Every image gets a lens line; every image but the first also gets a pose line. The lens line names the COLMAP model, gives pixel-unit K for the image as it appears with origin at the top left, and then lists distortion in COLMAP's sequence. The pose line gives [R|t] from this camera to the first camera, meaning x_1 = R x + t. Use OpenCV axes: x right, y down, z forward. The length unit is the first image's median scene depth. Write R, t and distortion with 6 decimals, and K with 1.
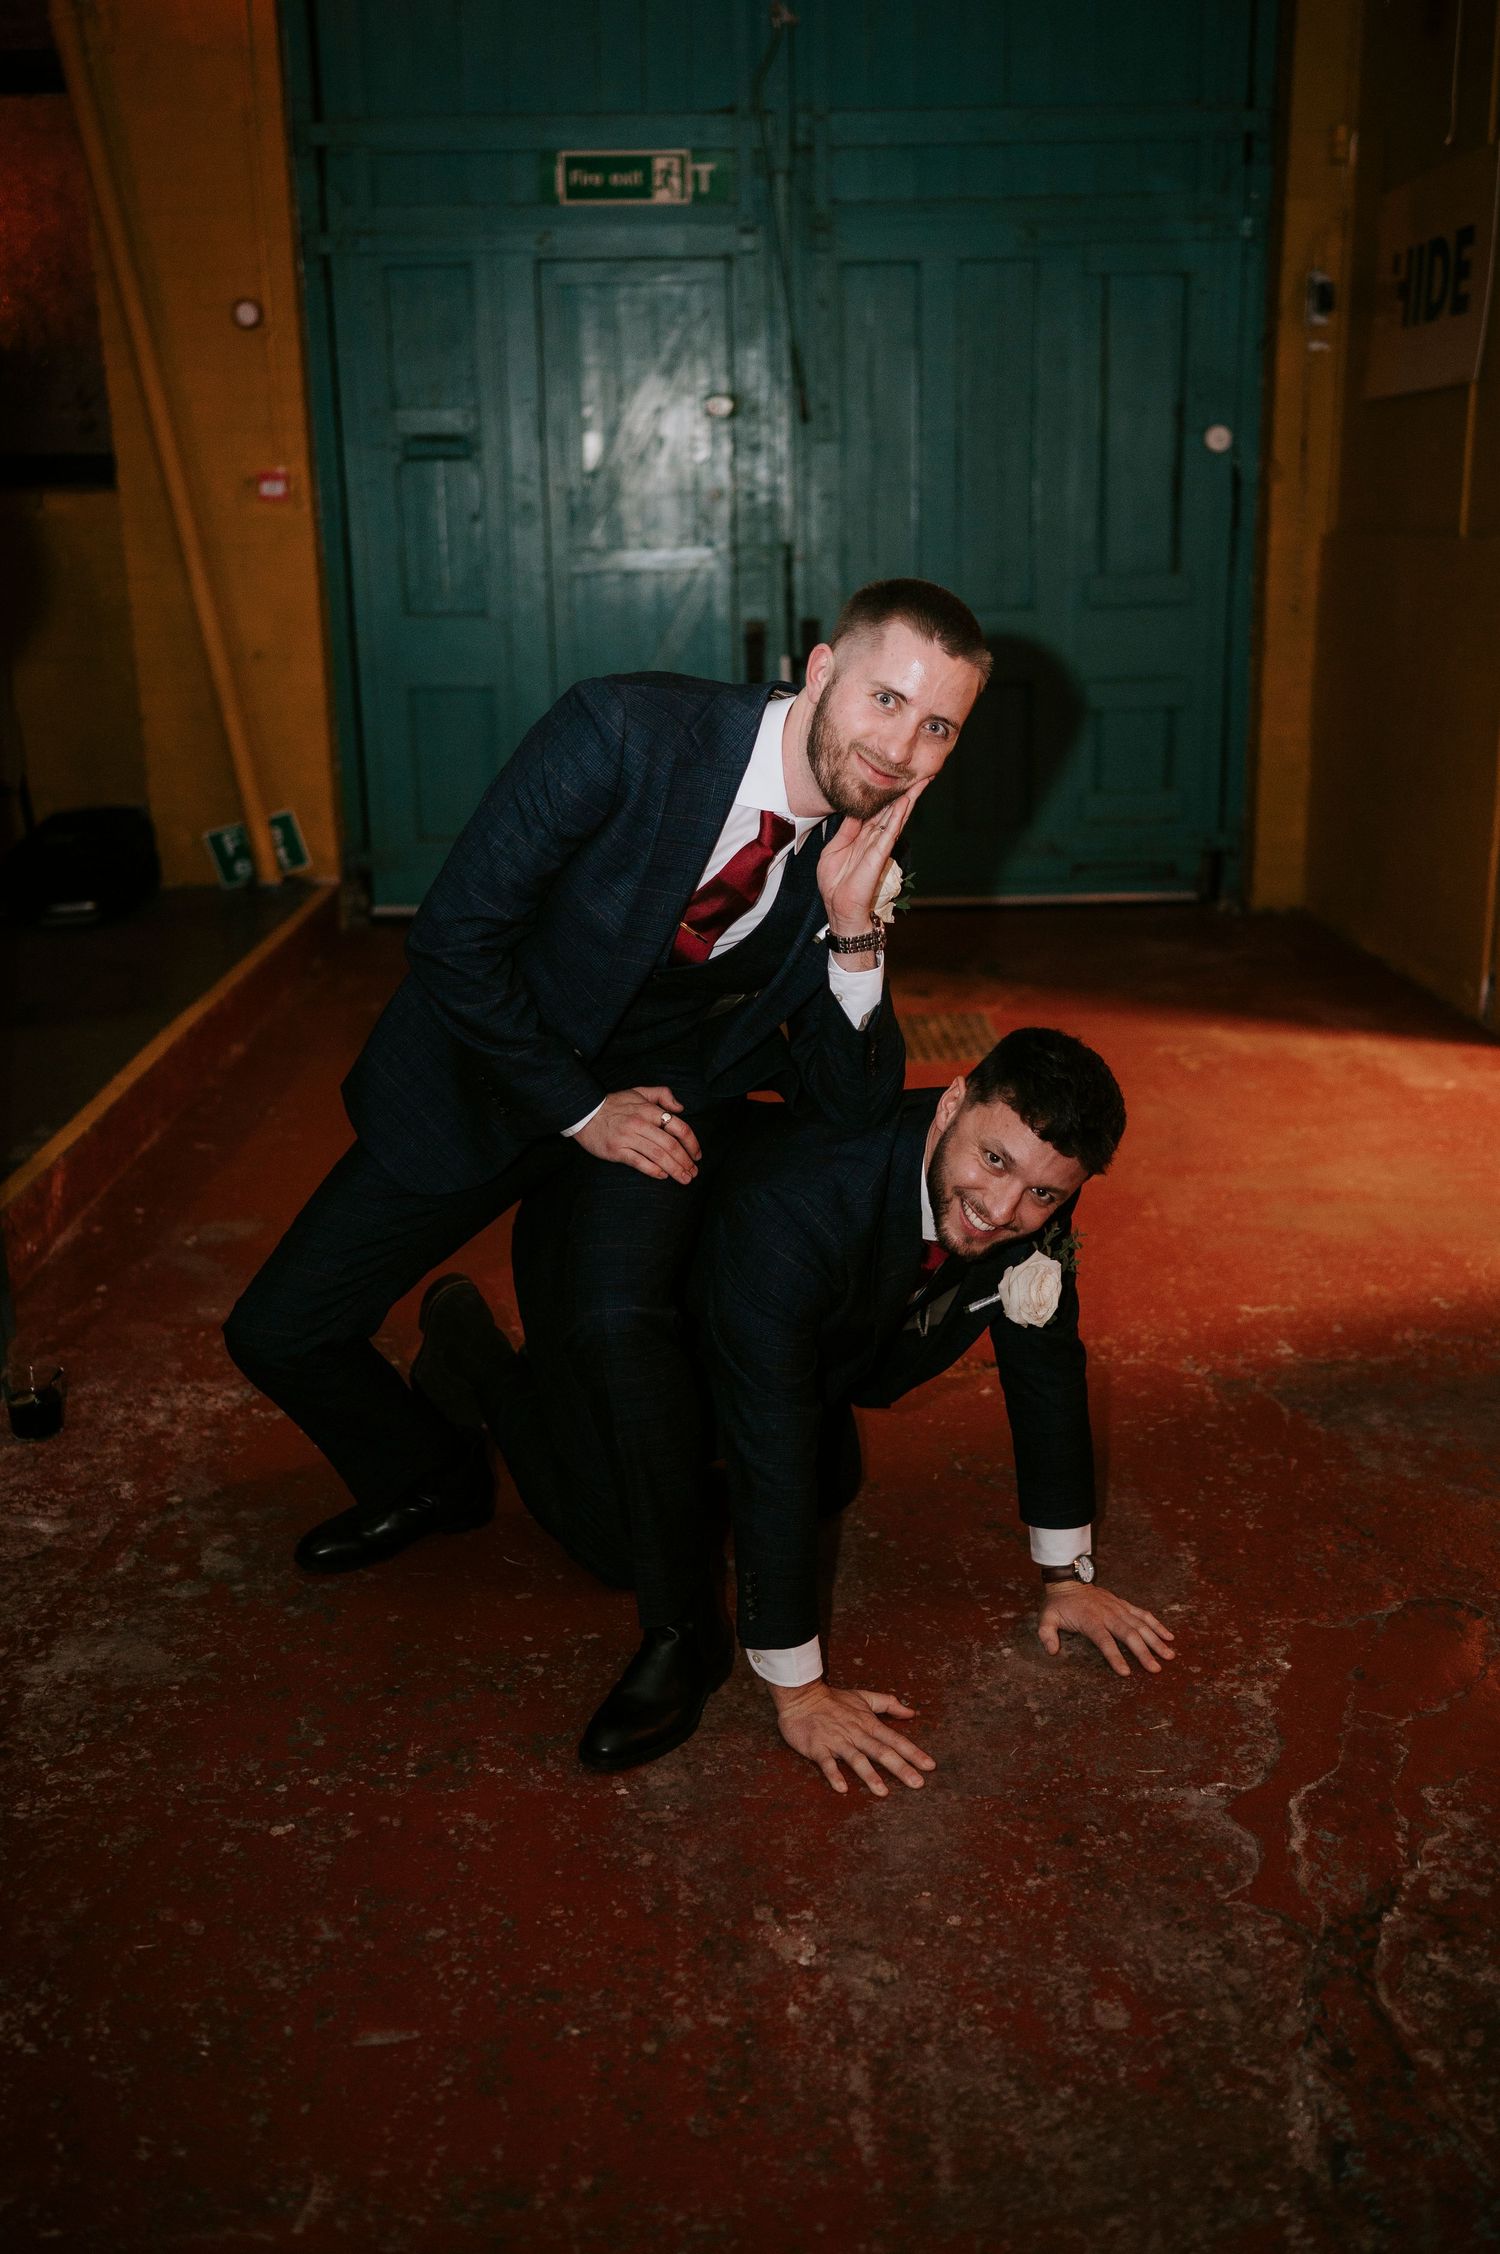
lens RADIAL K [[2075.9, 0, 747.6], [0, 2075.9, 1107.6], [0, 0, 1]] dist [0.000336, 0.014069]
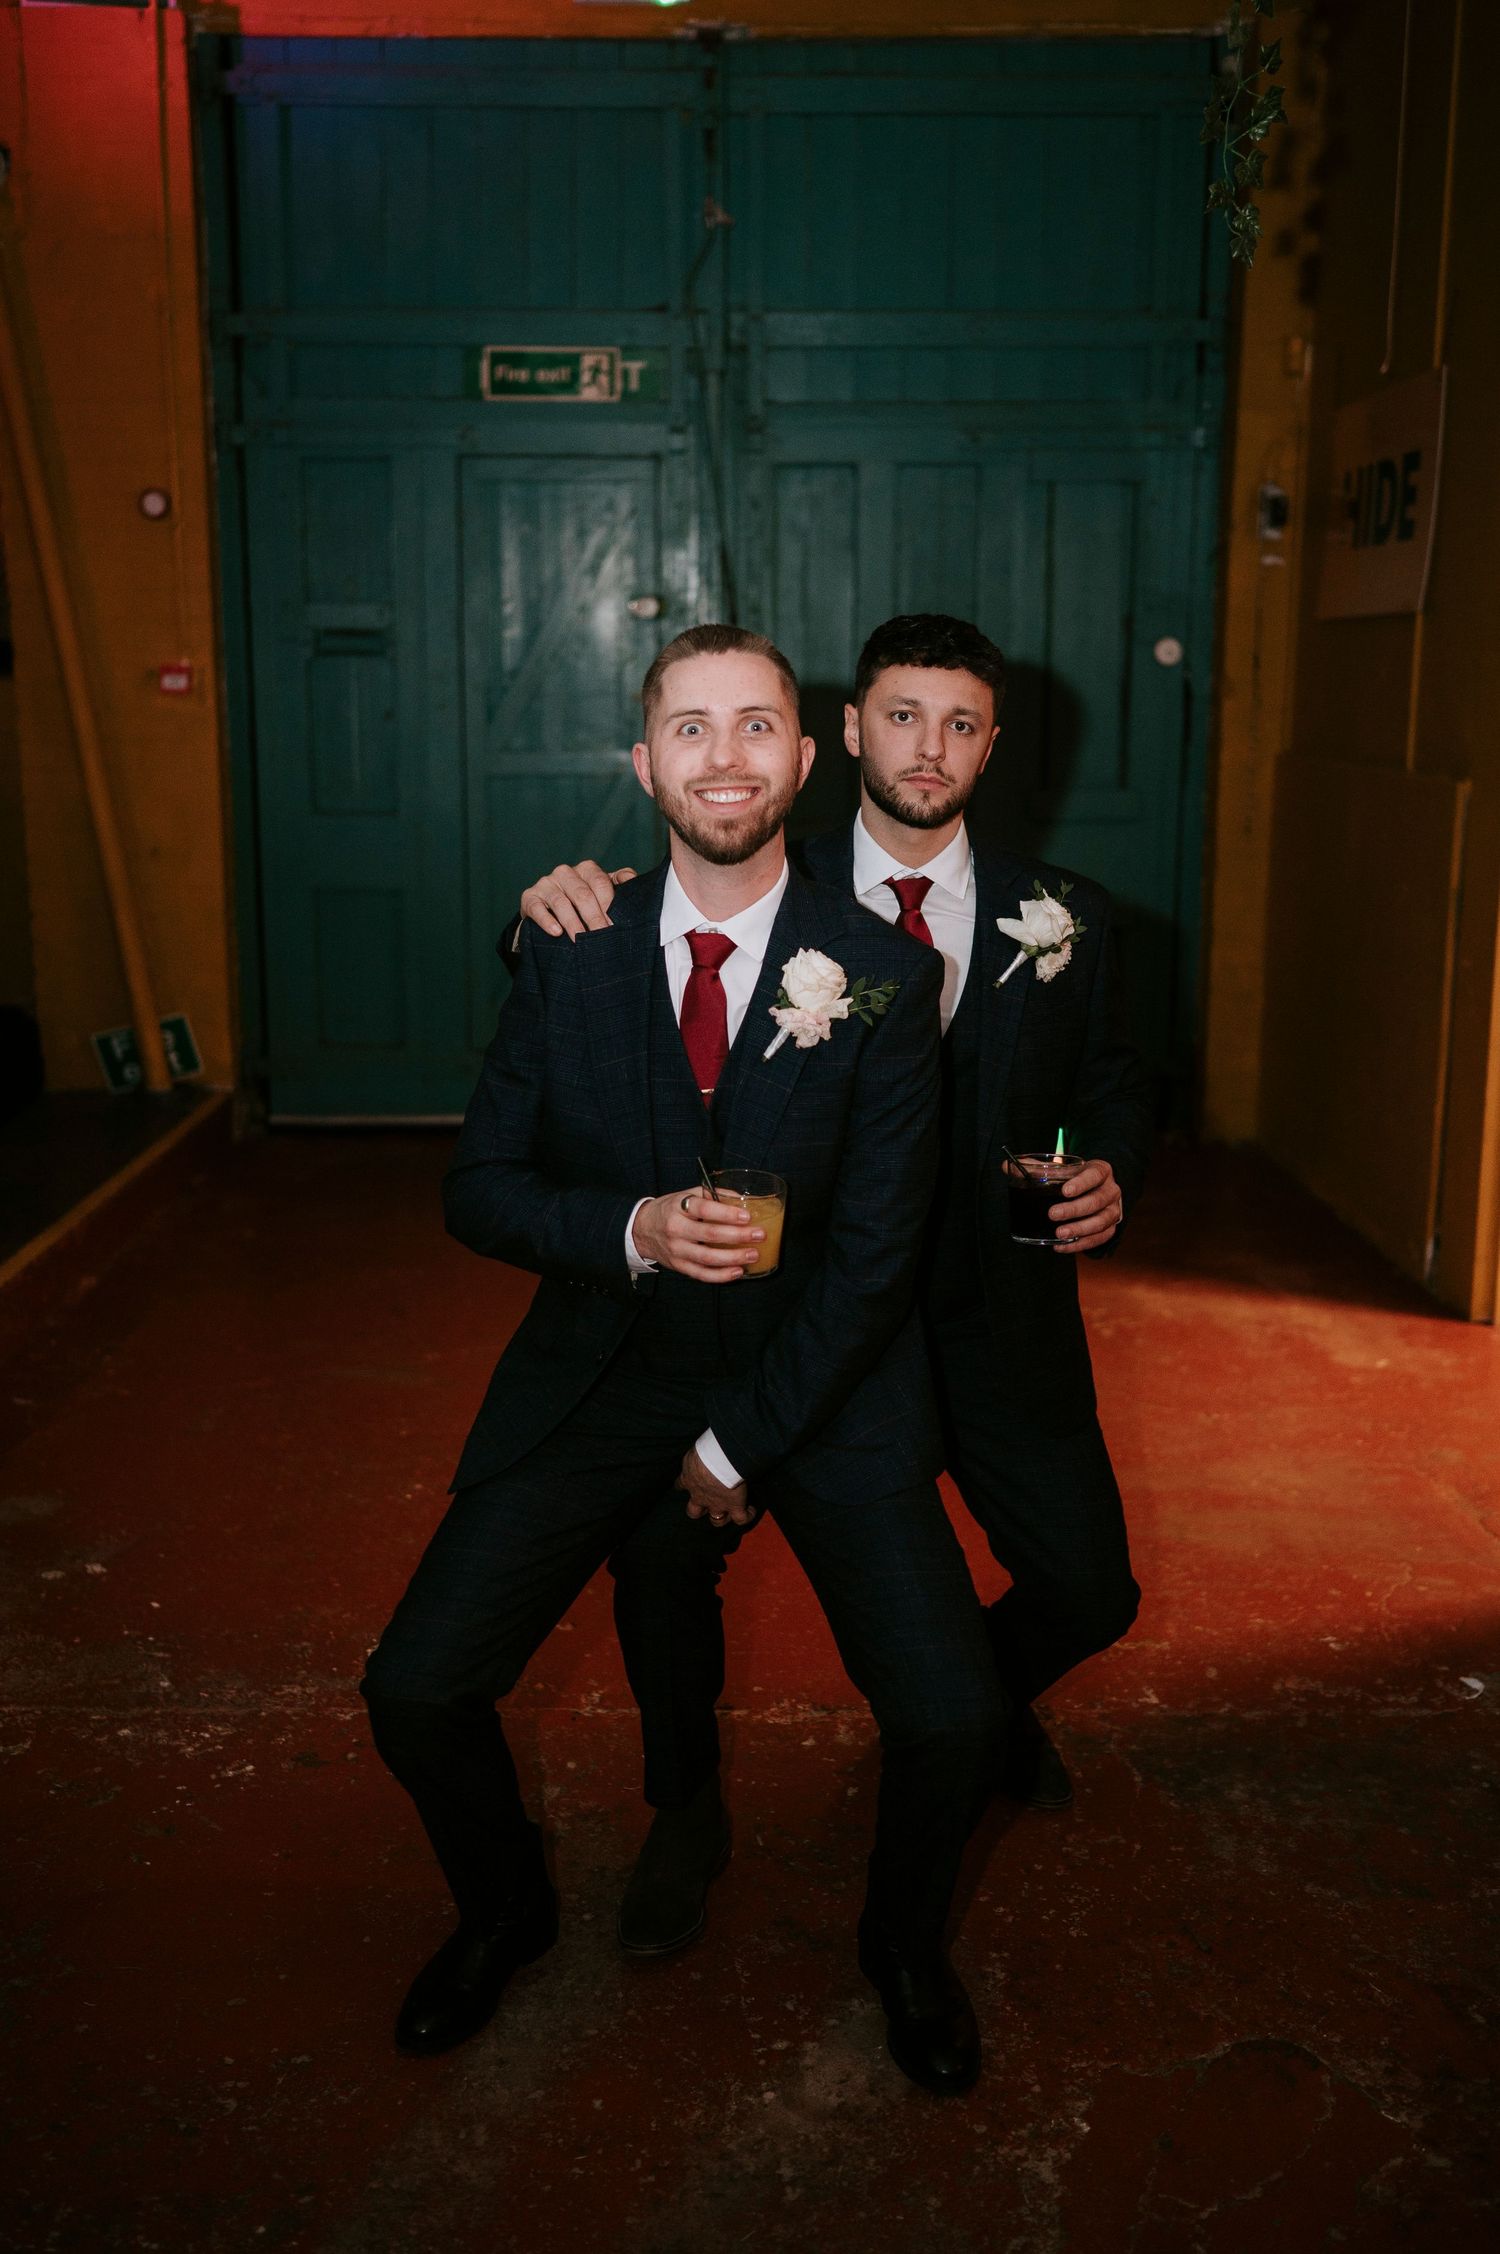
lens RADIAL K [[2151.2, 0, 727.3], [0, 2151.2, 1126.3], [0, 0, 1]] dist [0.005914, 0.001133]
pose [[0.999592, 0.025320, -0.013206, 0.050973], [-0.026150, 0.997406, -0.067070, -0.039466], [0.011473, 0.067388, 0.997661, 0.031246]]
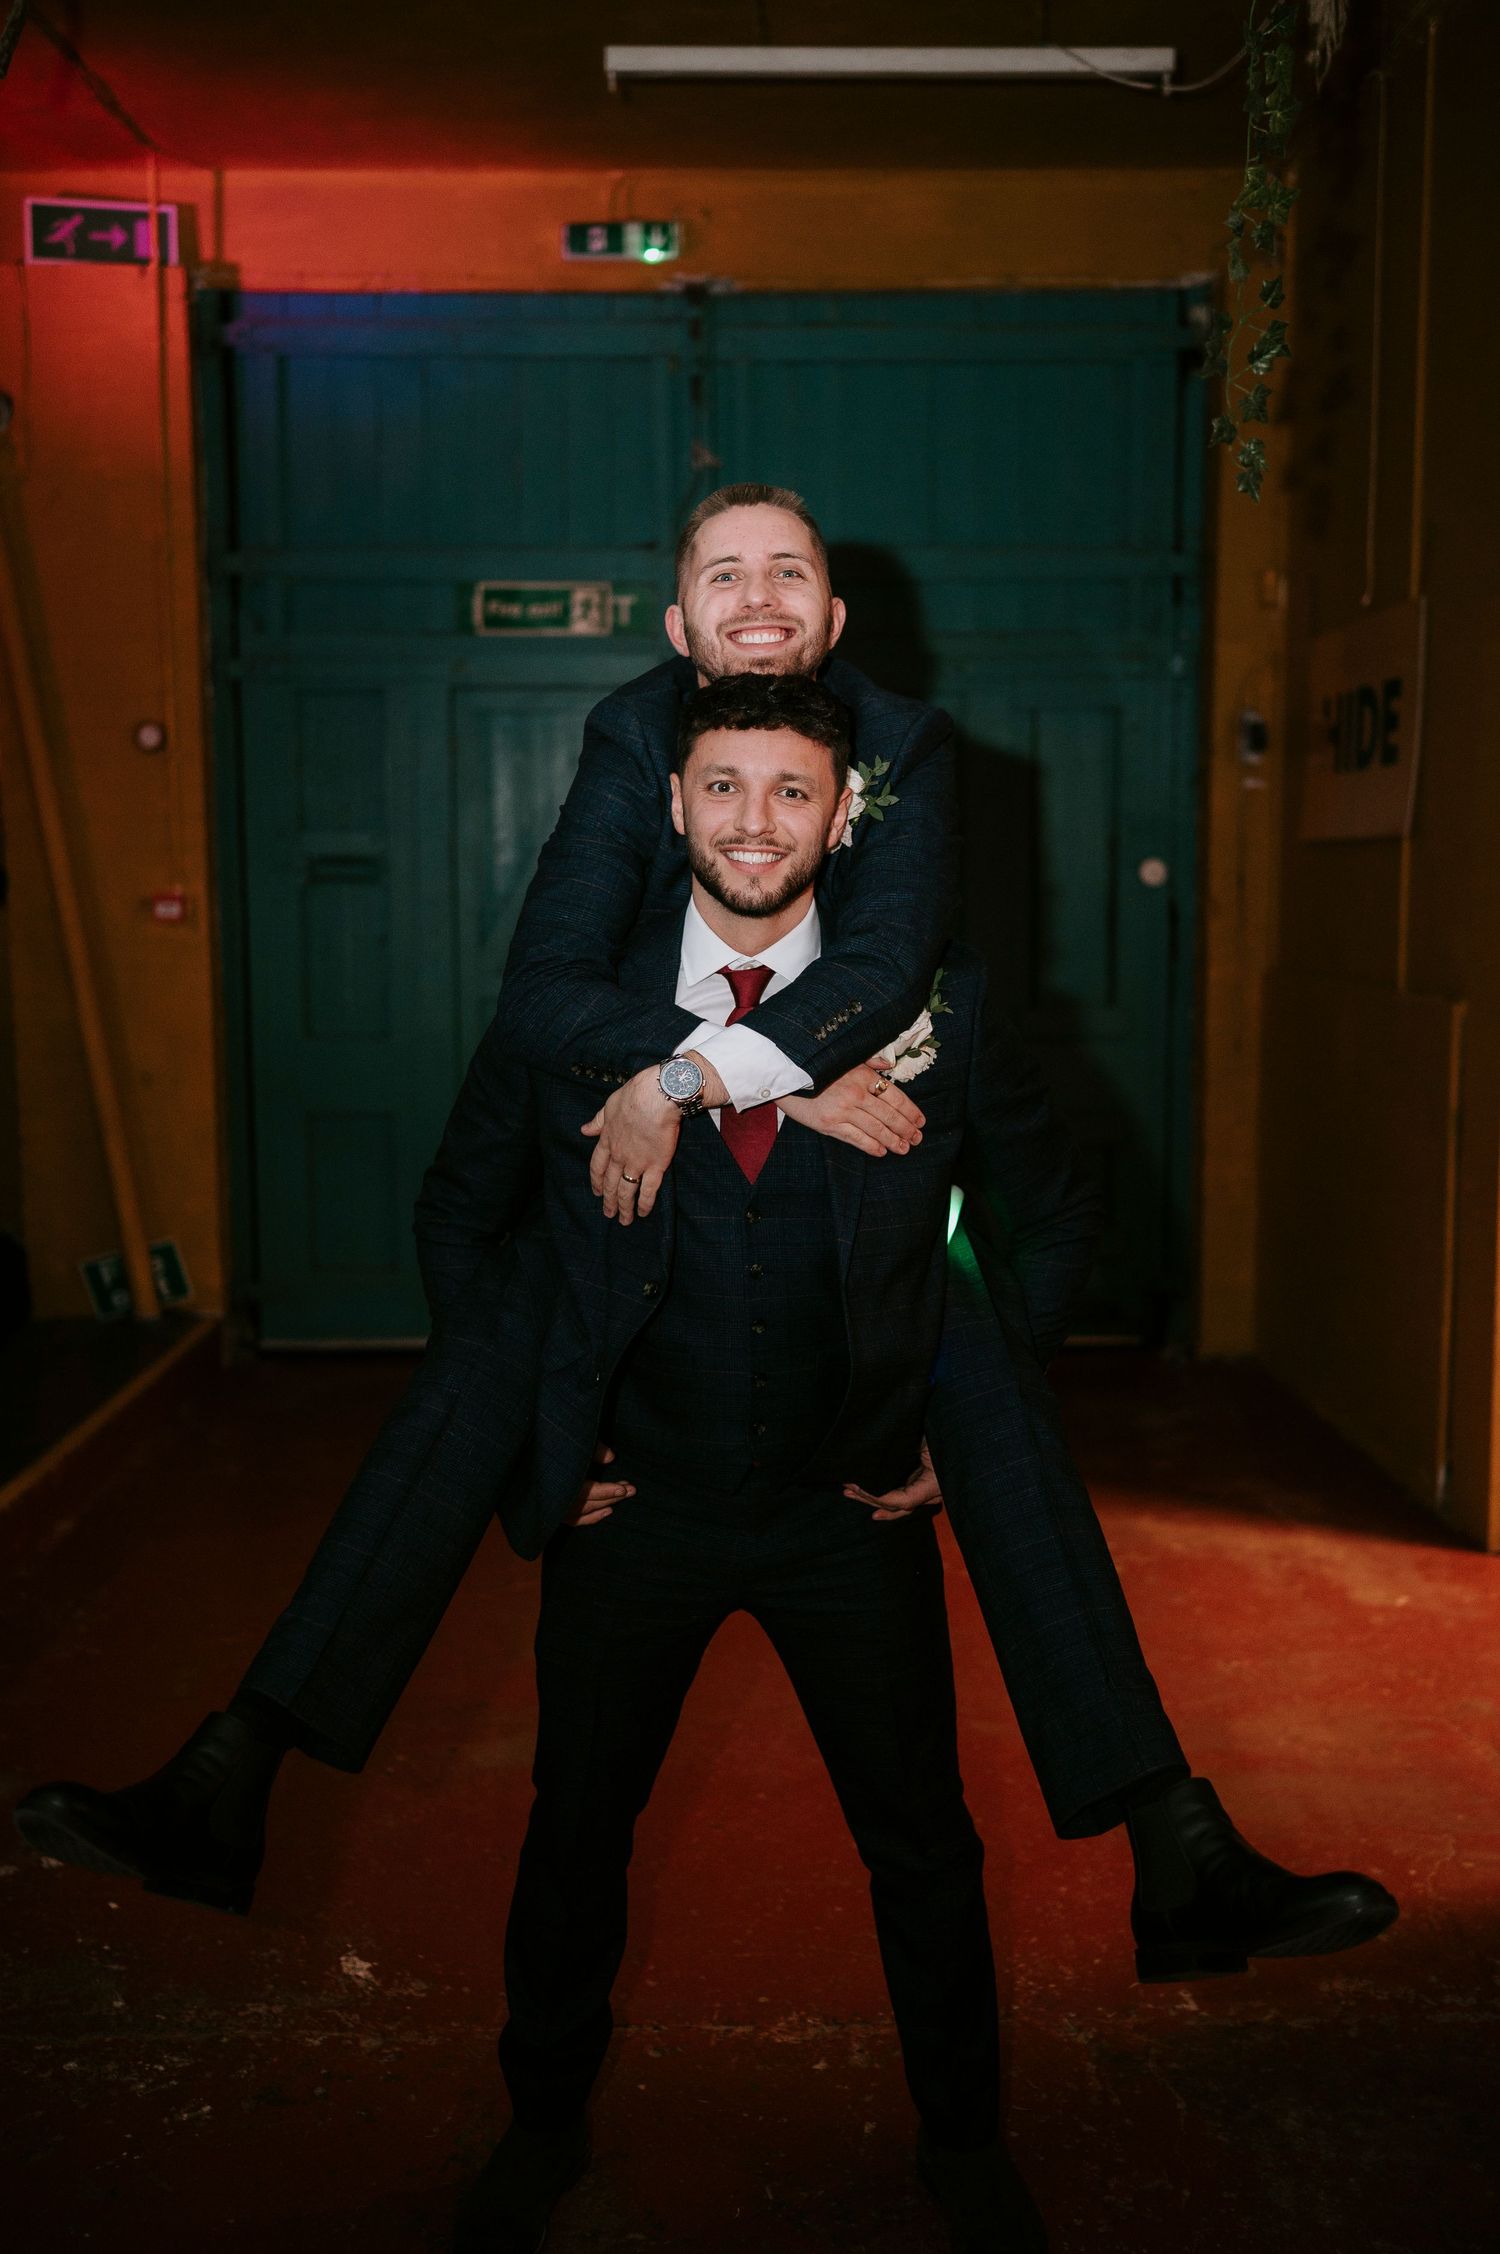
lens RADIAL K [[2069.9, 0, 748.4], [0, 2069.9, 1138.0], [0, 0, 1]] dist [0.002251, 0.008228]
pose [[0.999890, 0.014826, -0.000855, 0.048802], [-0.014785, 0.988391, -0.151213, -0.061241], [-0.001397, 0.151209, 0.988501, 0.079105]]
